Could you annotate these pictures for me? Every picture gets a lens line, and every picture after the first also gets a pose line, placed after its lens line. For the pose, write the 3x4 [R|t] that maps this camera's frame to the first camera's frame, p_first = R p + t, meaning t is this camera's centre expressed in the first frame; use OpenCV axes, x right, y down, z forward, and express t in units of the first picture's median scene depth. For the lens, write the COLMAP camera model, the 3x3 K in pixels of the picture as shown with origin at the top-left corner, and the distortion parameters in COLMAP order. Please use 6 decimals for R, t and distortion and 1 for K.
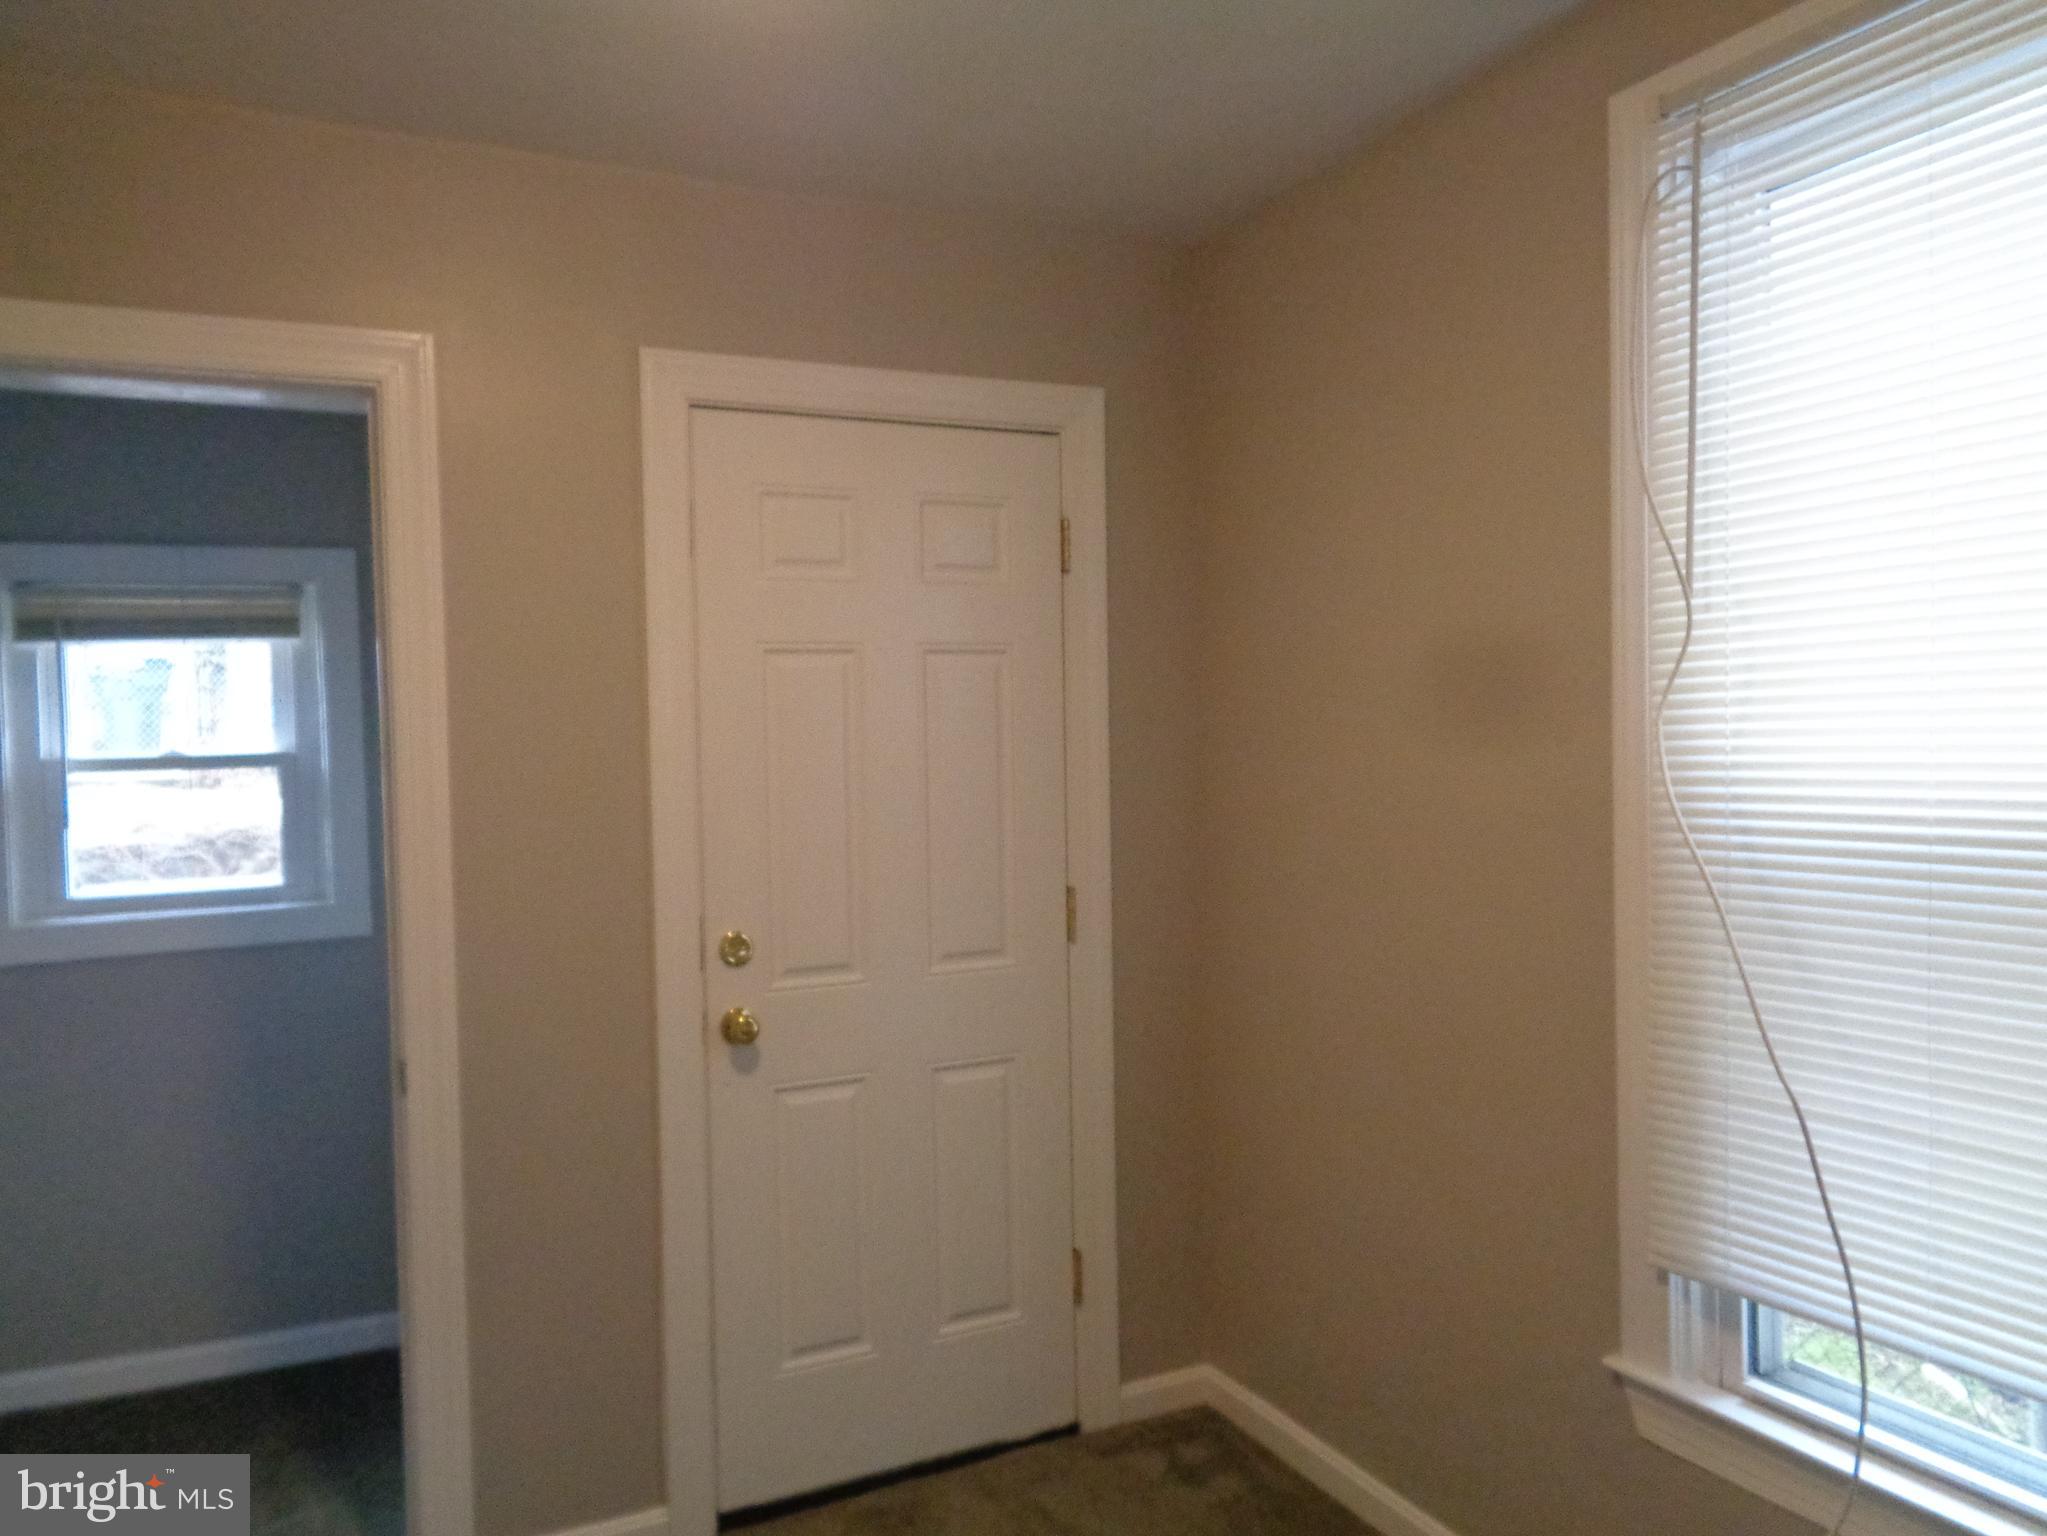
lens RADIAL K [[1506.6, 0, 999.5], [0, 1506.6, 755.4], [0, 0, 1]] dist [-0.022389, 0.043137]
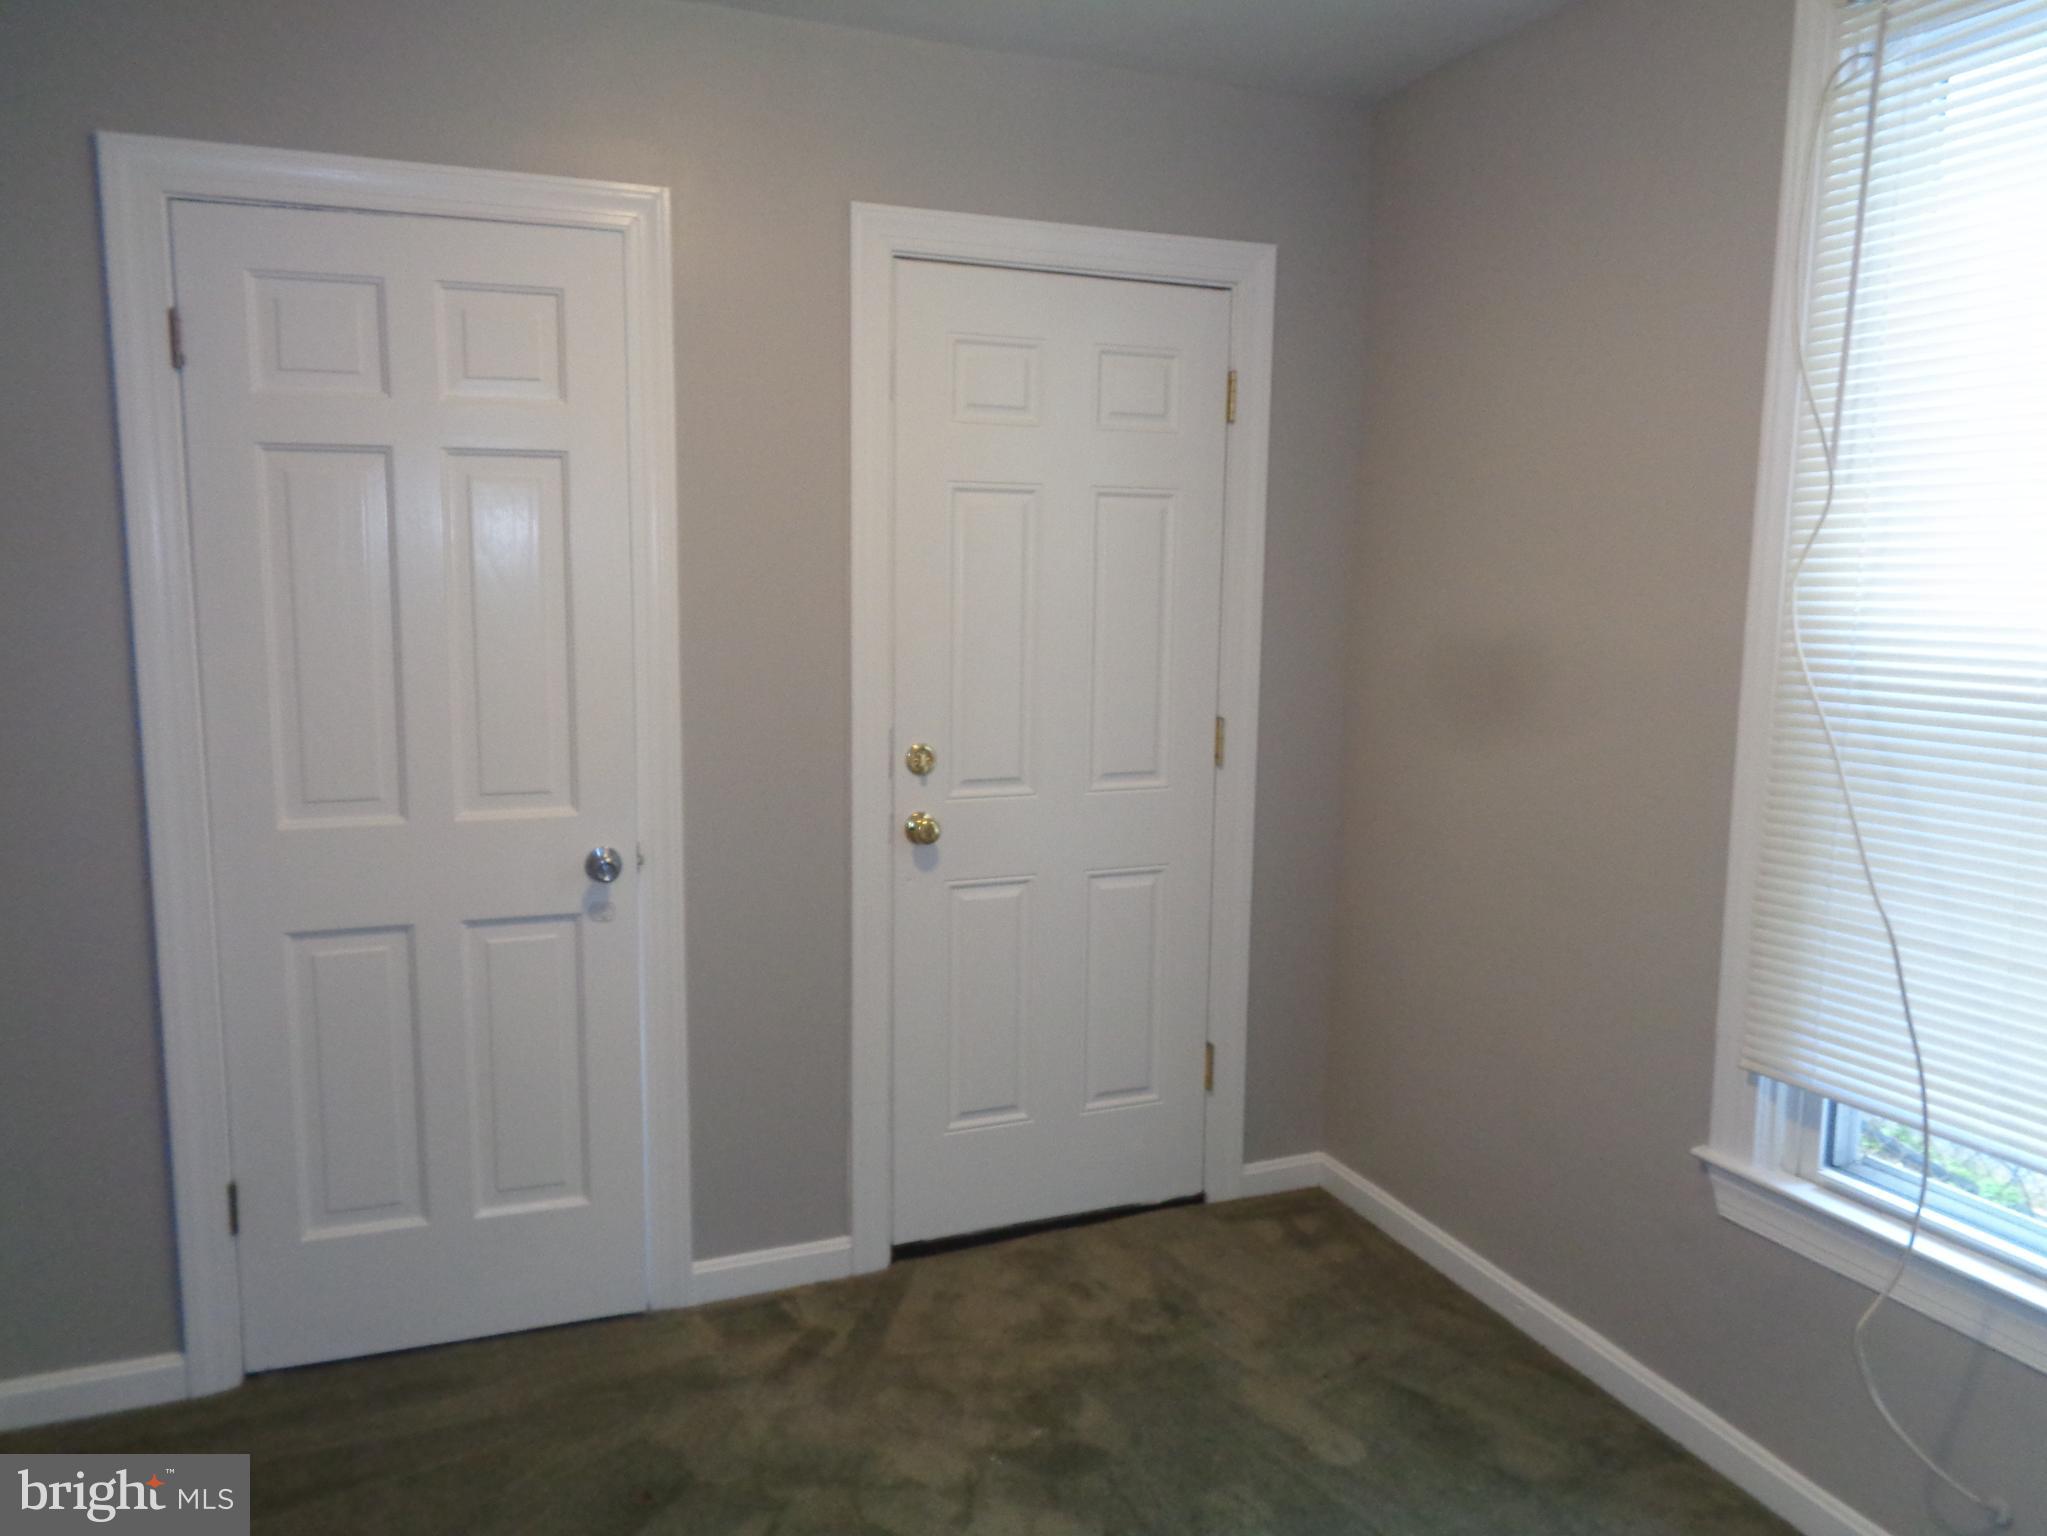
lens RADIAL K [[1569.1, 0, 975.3], [0, 1569.1, 753.0], [0, 0, 1]] dist [-0.002241, 0.015723]
pose [[0.997463, 0.040398, -0.058606, -0.081291], [-0.034124, 0.993953, 0.104372, 0.001629], [0.062468, -0.102108, 0.992810, -0.180231]]
